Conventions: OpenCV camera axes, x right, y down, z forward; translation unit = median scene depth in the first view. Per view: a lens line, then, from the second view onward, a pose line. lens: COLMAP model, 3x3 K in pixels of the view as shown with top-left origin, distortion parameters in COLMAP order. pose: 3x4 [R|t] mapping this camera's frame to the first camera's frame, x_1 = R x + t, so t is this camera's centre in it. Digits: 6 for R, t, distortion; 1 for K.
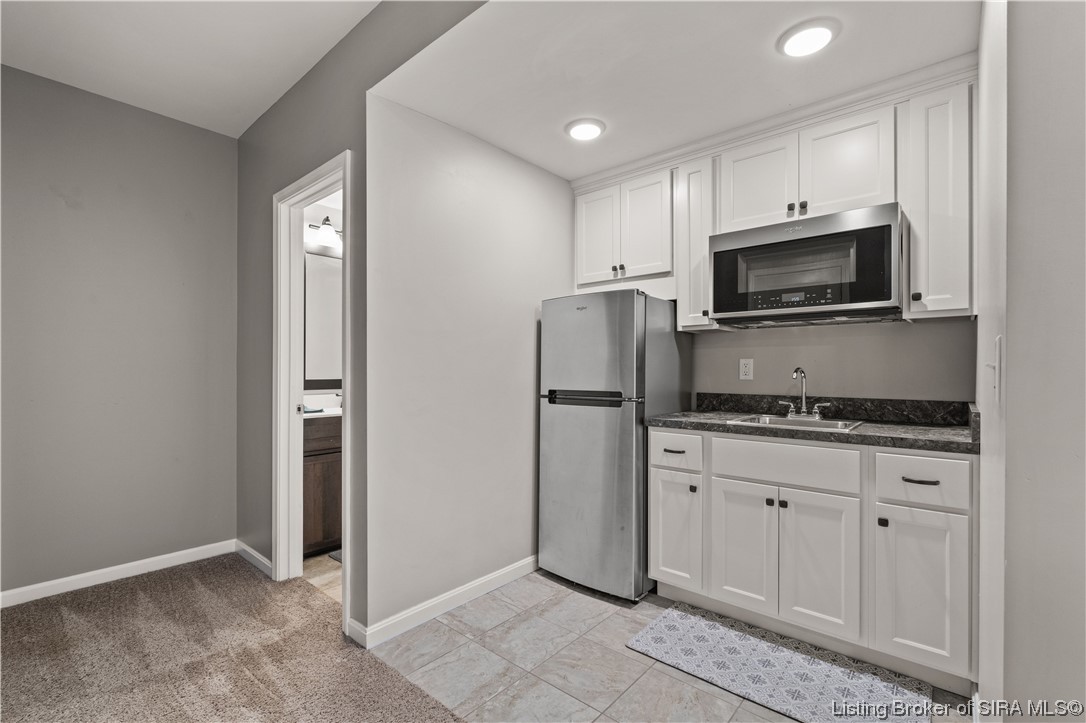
lens RADIAL K [[479.8, 0, 543.2], [0, 479.8, 362.8], [0, 0, 1]] dist [-0.004857, -0.000184]
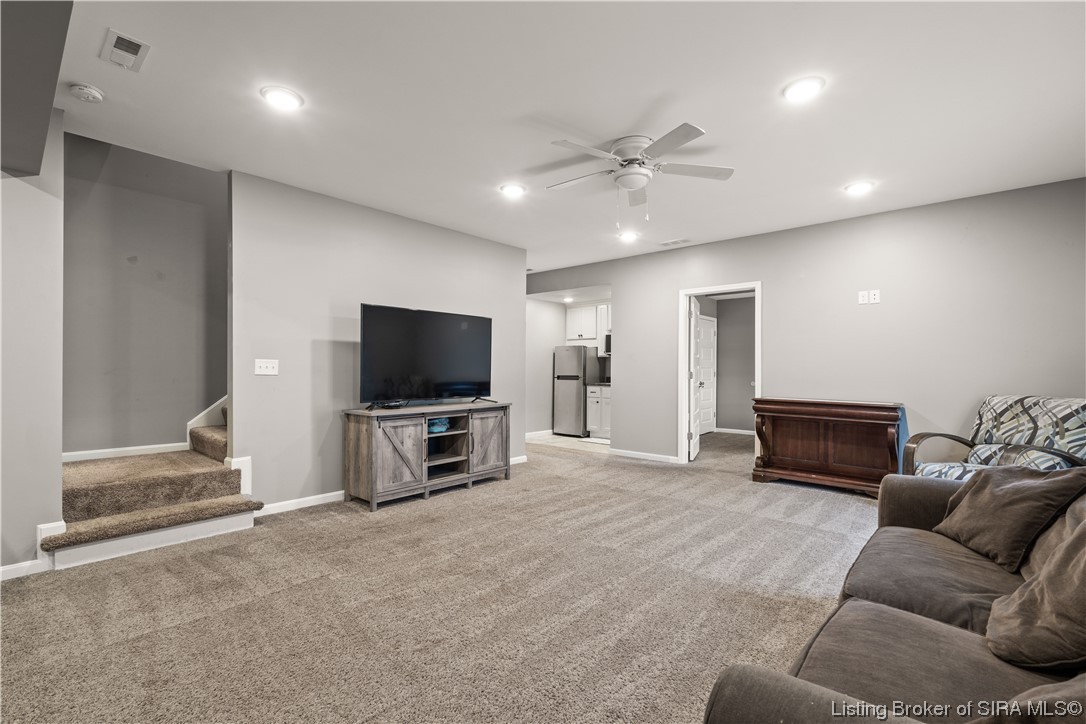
lens RADIAL K [[479.8, 0, 543.3], [0, 479.8, 365.6], [0, 0, 1]] dist [-0.004857, -0.000184]
pose [[0.999934, 0.002222, -0.011228, -0.046724], [-0.002231, 0.999997, -0.000746, -0.005734], [0.011227, 0.000771, 0.999937, -2.239890]]
